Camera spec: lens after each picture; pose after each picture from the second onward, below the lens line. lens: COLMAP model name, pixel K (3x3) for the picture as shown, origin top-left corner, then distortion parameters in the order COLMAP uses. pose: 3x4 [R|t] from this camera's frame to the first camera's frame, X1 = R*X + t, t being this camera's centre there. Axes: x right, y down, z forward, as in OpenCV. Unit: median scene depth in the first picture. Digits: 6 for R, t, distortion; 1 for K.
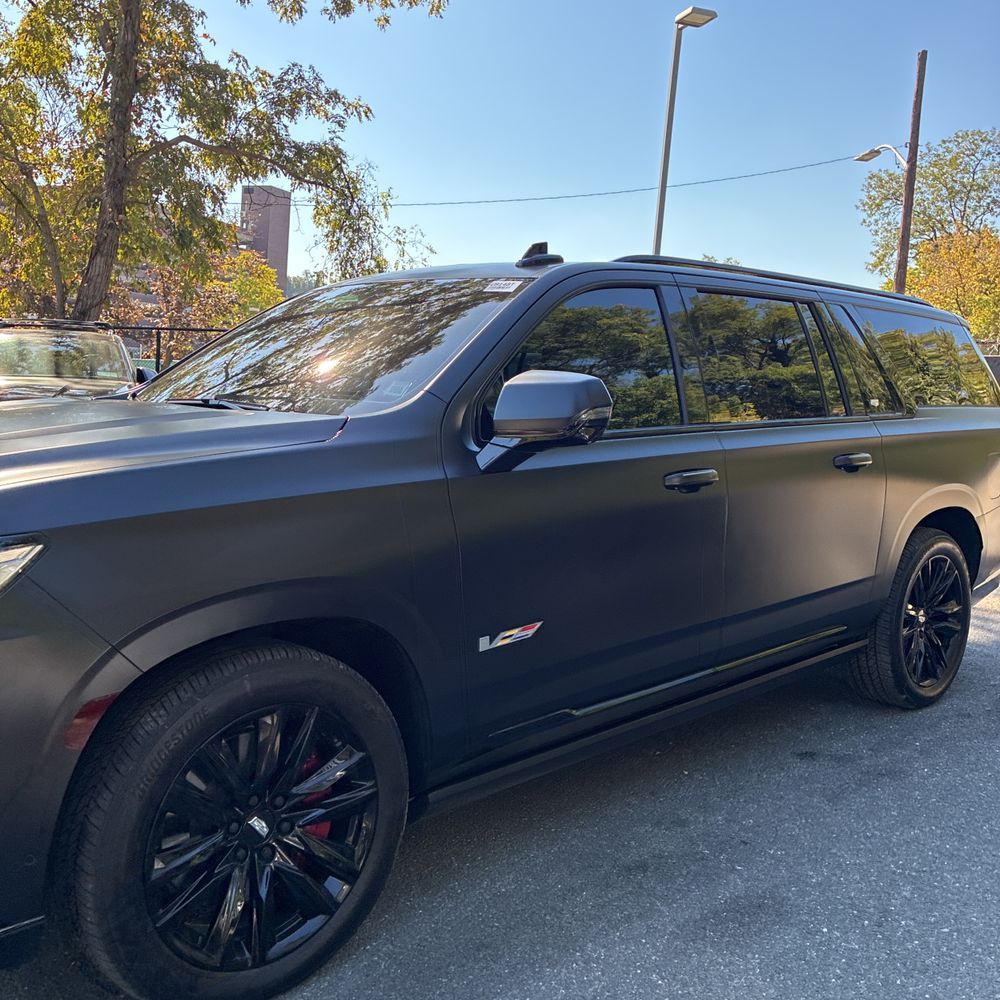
lens RADIAL K [[1024.2, 0, 495.9], [0, 1024.2, 496.3], [0, 0, 1]] dist [0.034844, 0.000000]
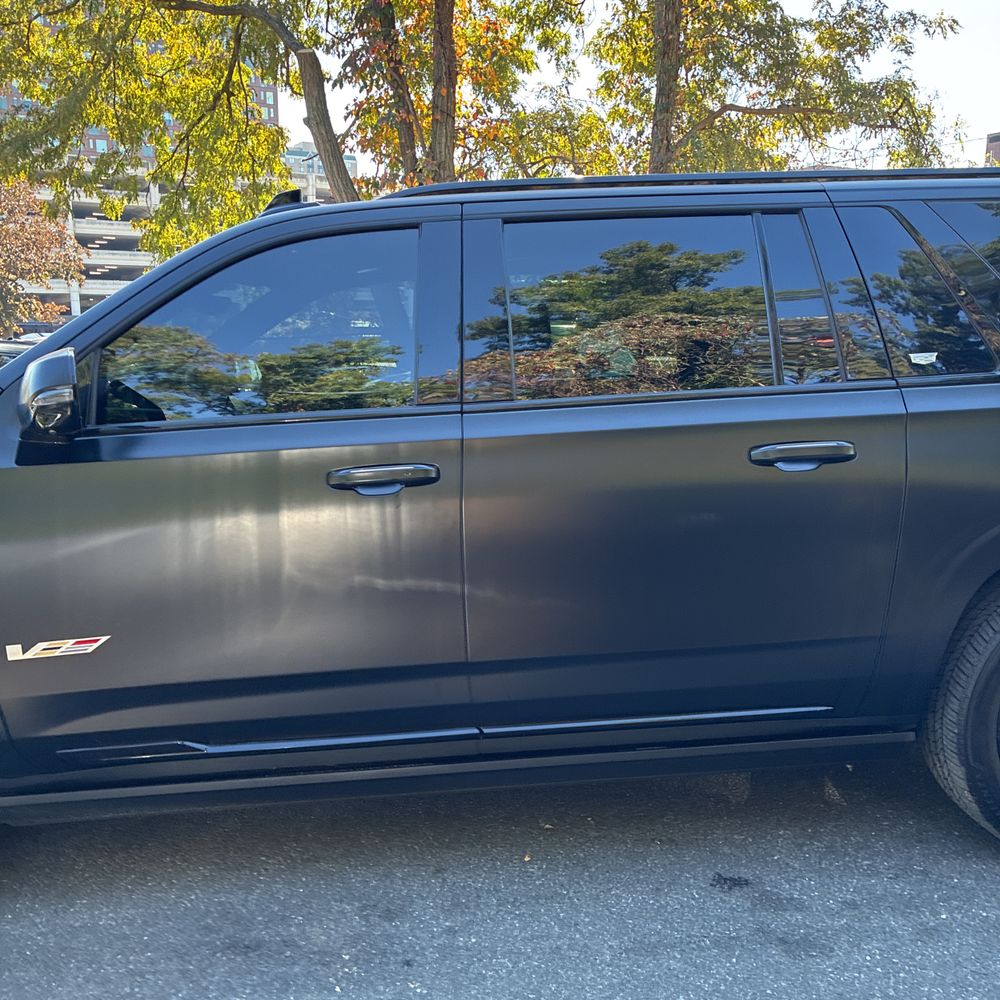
lens RADIAL K [[1024.2, 0, 526.2], [0, 1024.2, 529.9], [0, 0, 1]] dist [0.034844, 0.000000]
pose [[0.770615, 0.058246, -0.634633, 0.618779], [-0.024107, 0.997766, 0.062302, -0.022876], [0.636845, -0.032712, 0.770298, 0.391253]]
